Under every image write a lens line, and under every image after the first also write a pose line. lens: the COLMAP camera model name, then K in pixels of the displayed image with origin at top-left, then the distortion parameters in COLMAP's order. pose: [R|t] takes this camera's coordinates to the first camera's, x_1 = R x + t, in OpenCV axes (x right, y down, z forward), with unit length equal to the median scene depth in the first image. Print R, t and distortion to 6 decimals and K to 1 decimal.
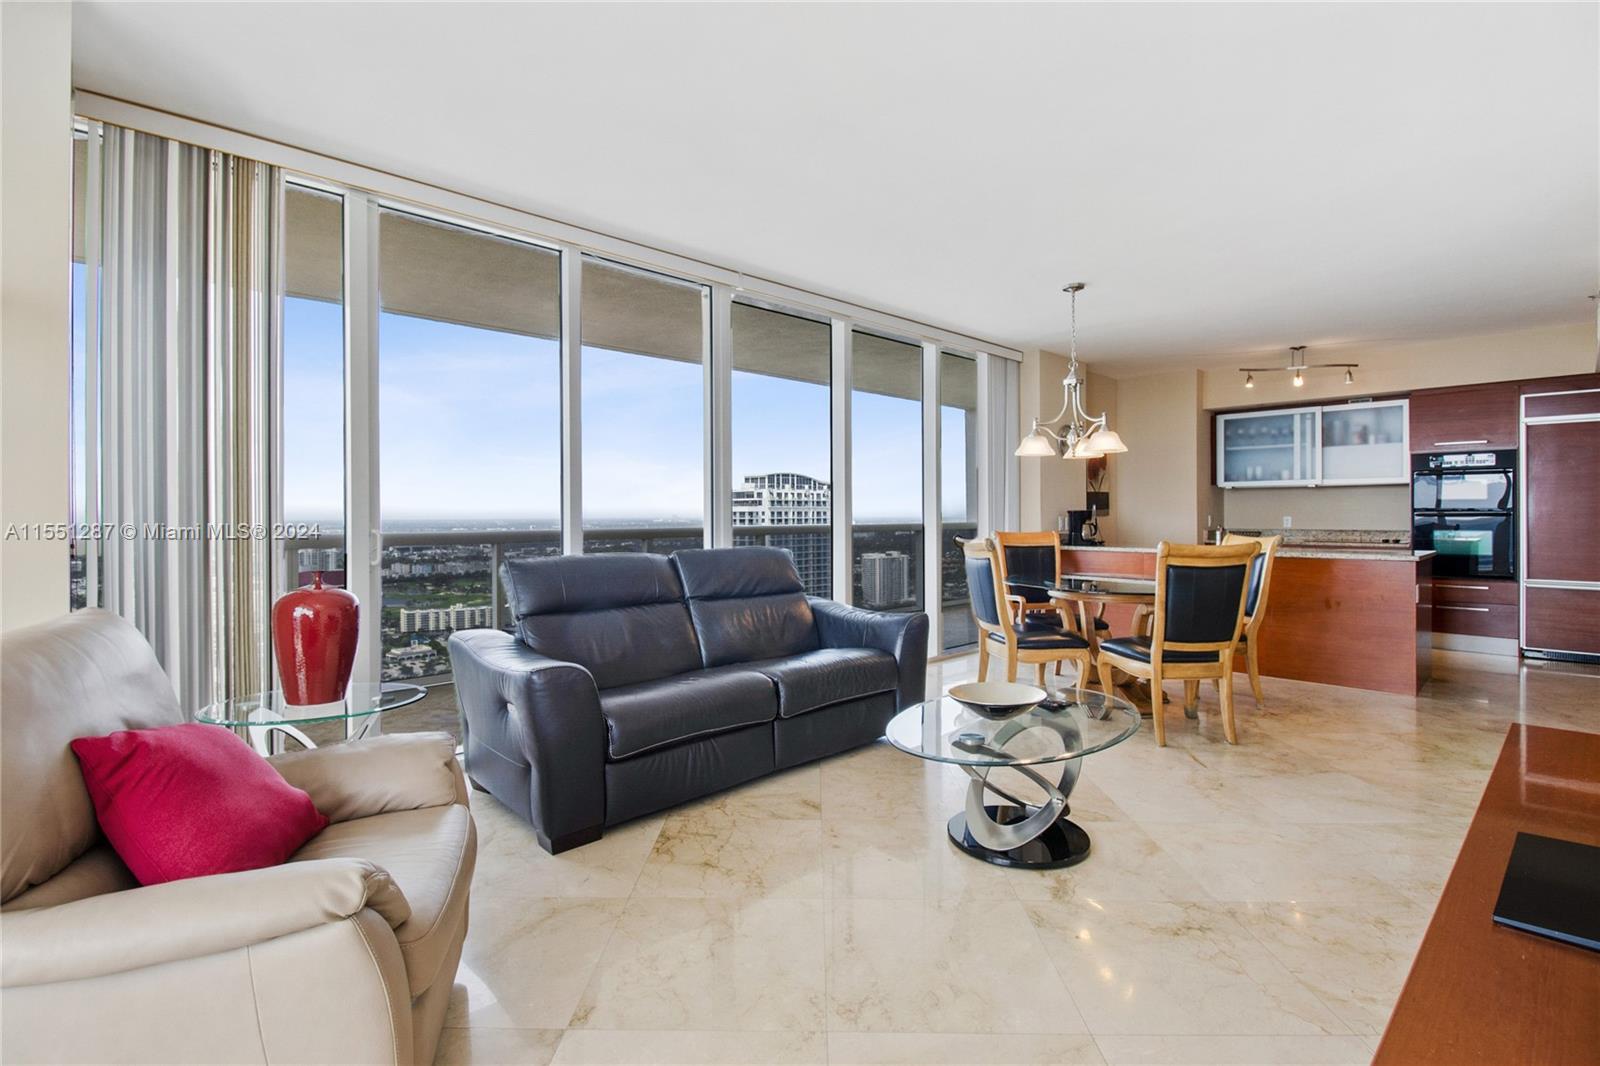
lens RADIAL K [[764.0, 0, 799.2], [0, 764.0, 510.7], [0, 0, 1]] dist [0.000780, -0.000282]
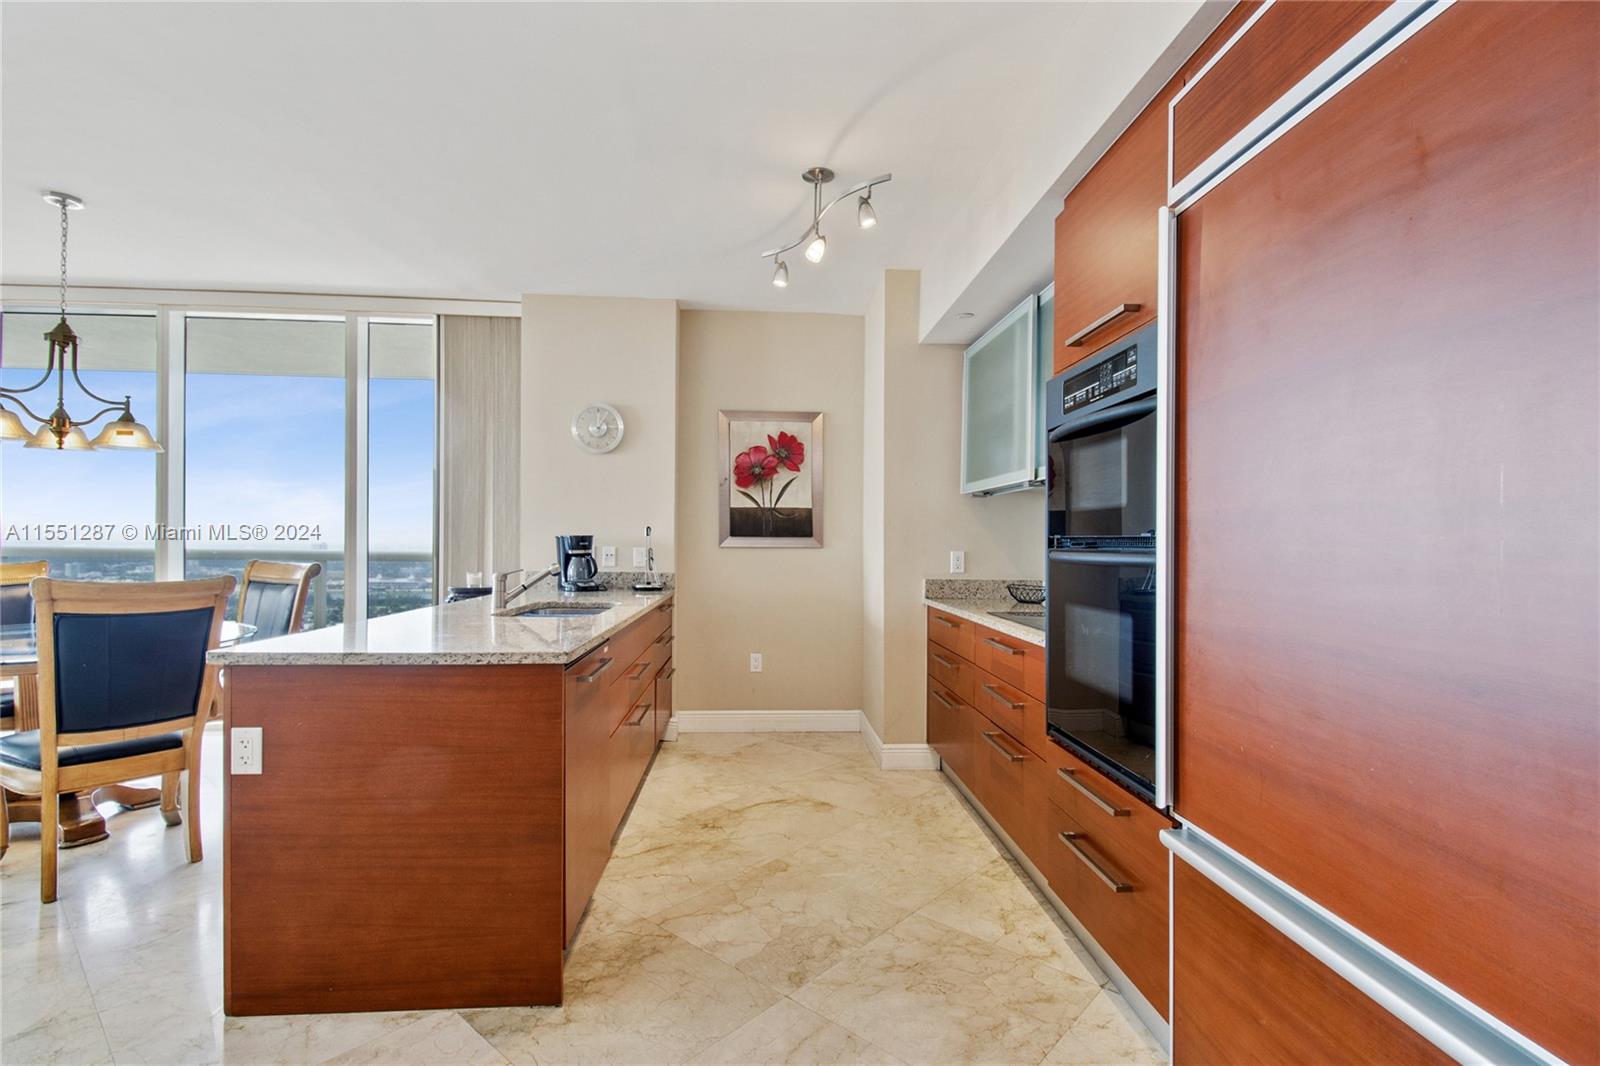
lens RADIAL K [[754.6, 0, 802.0], [0, 754.6, 536.1], [0, 0, 1]] dist [0.001343, -0.000454]
pose [[0.763340, 0.006389, -0.645966, 1.530837], [-0.009140, 0.999958, -0.000911, 0.001614], [0.645933, 0.006599, 0.763366, 1.064714]]
